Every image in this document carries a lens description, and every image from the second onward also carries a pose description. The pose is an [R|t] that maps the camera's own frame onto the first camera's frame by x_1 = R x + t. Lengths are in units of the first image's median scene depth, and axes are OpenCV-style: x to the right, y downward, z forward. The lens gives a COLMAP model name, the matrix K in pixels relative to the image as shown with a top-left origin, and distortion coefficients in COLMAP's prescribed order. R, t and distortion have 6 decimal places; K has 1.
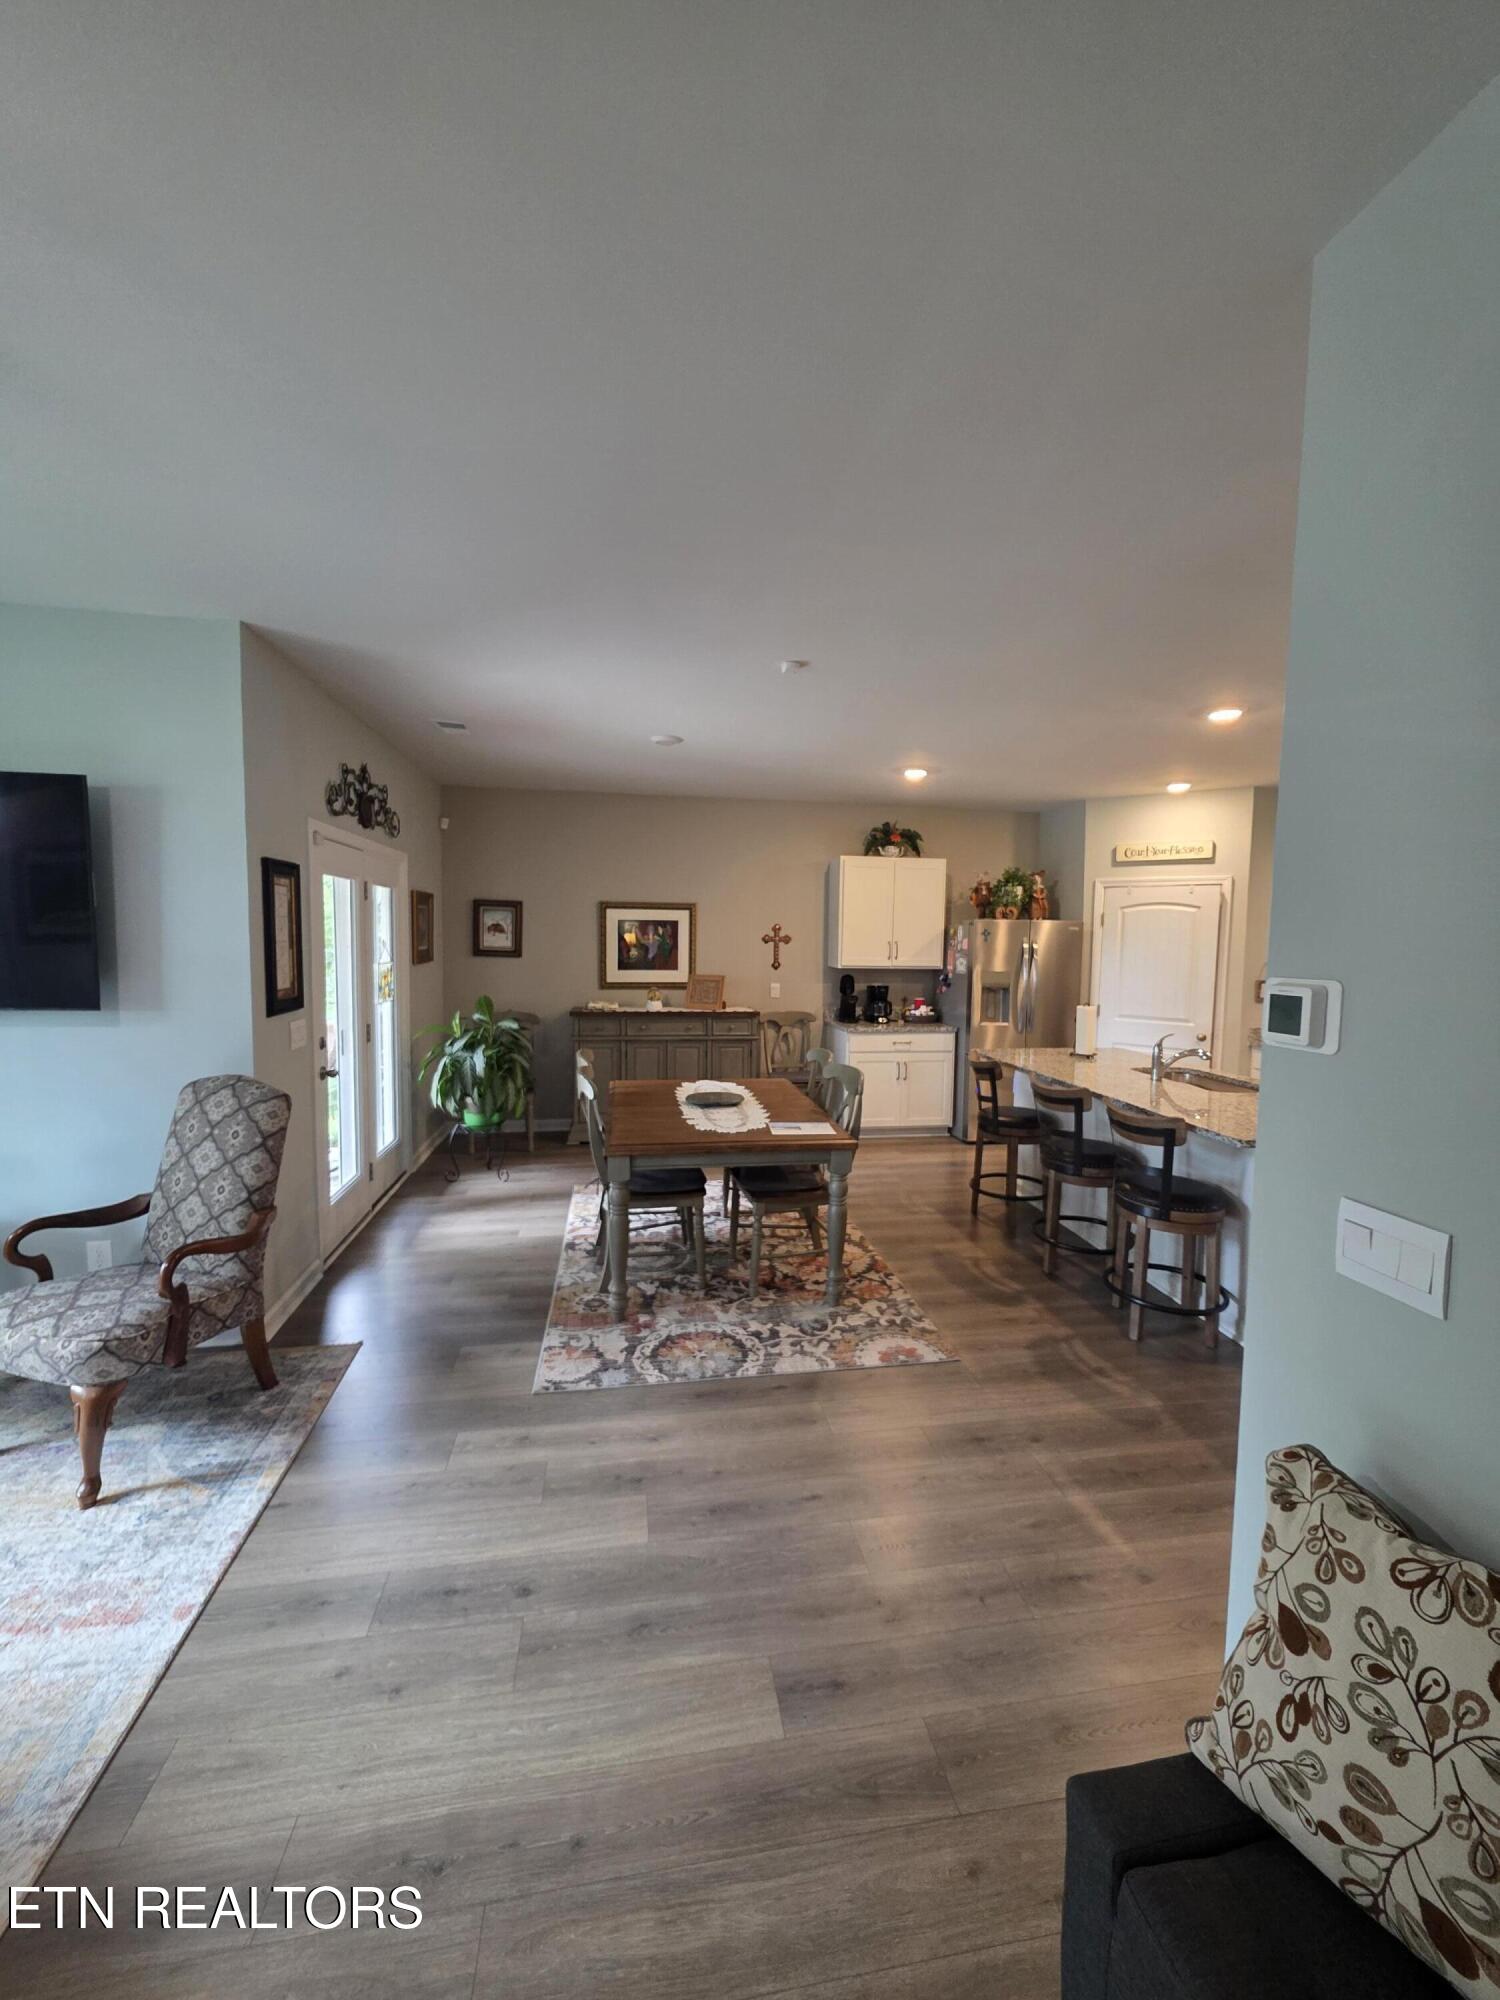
lens RADIAL K [[803.3, 0, 757.8], [0, 803.3, 999.2], [0, 0, 1]] dist [-0.000325, 0.000370]
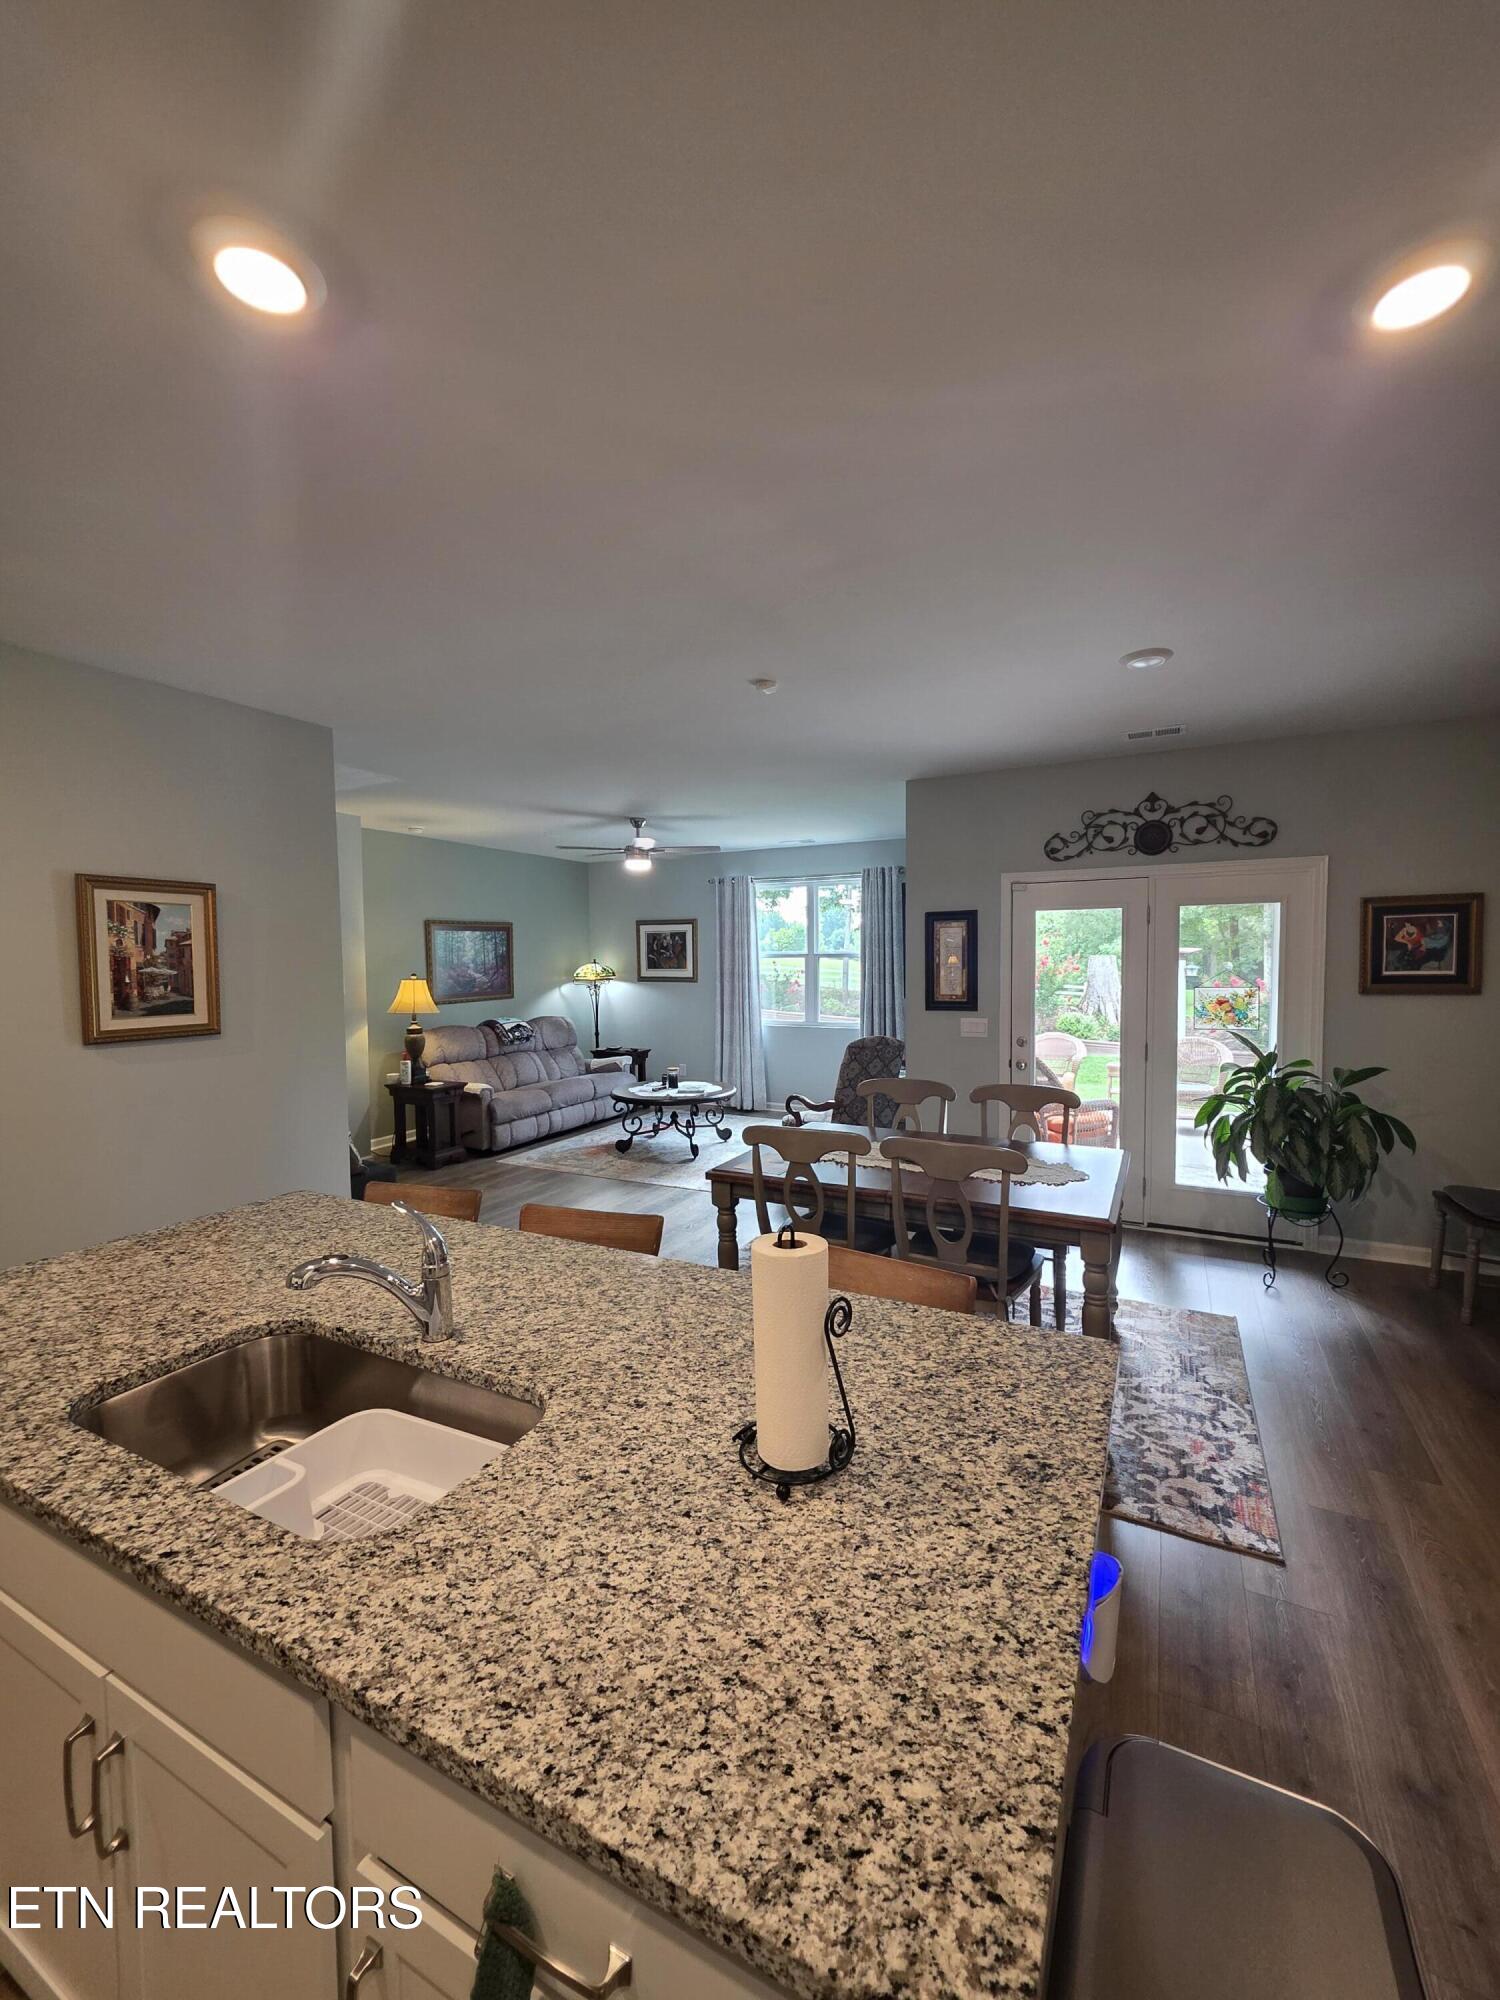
lens RADIAL K [[803.3, 0, 745.3], [0, 803.3, 1009.1], [0, 0, 1]] dist [-0.000325, 0.000370]
pose [[-0.604631, 0.041511, -0.795423, 0.714513], [-0.057809, 0.993720, 0.095802, -0.089162], [0.794405, 0.103907, -0.598435, 1.347803]]
